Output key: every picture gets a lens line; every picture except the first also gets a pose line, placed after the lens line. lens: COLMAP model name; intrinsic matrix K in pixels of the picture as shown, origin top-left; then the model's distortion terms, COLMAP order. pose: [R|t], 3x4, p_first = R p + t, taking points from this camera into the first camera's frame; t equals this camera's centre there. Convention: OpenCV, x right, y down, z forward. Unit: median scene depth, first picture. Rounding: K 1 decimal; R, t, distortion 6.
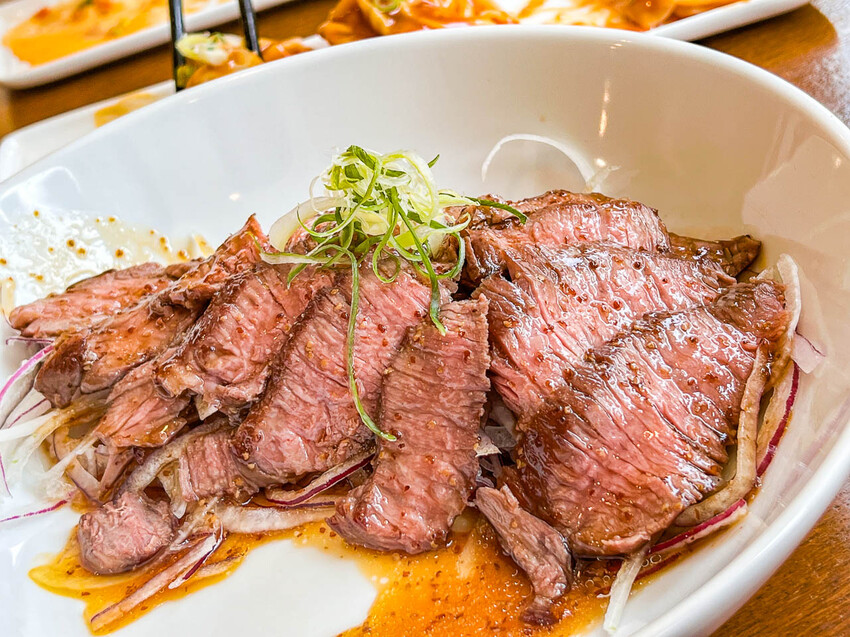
lens RADIAL K [[1465.6, 0, 425.0], [0, 1465.6, 318.5], [0, 0, 1]] dist [0.045315, 0.030457]
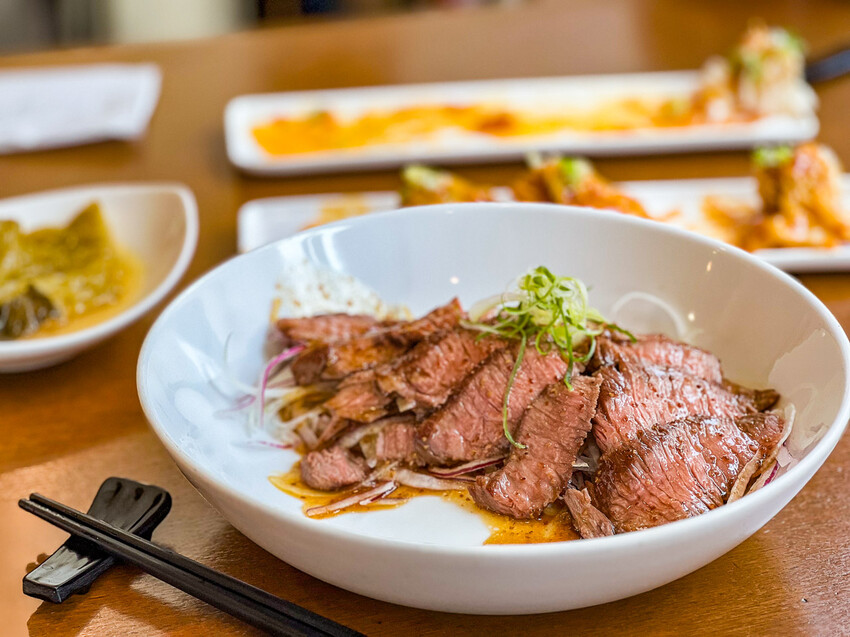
lens RADIAL K [[1885.7, 0, 425.0], [0, 1885.7, 318.5], [0, 0, 1]] dist [-0.100342, 0.156571]
pose [[0.965721, 0.256513, -0.039792, -0.074852], [-0.259505, 0.957738, -0.124078, 0.218210], [0.006282, 0.130151, 0.991474, -0.992273]]
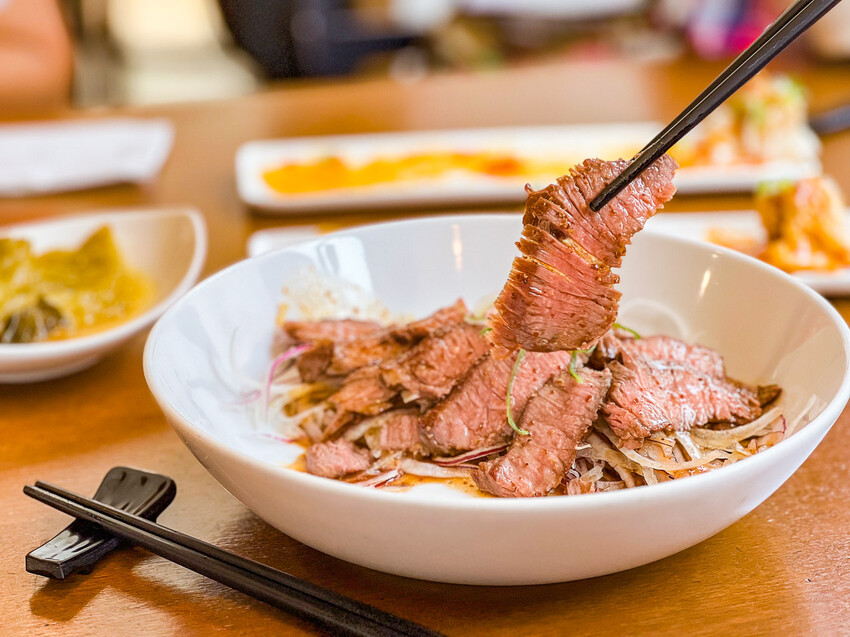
lens RADIAL K [[1885.7, 0, 425.0], [0, 1885.7, 318.5], [0, 0, 1]] dist [-0.100342, 0.156571]
pose [[0.964011, 0.257445, -0.066376, -0.022704], [-0.265602, 0.943641, -0.197476, 0.379571], [0.011796, 0.207998, 0.978058, -0.984163]]
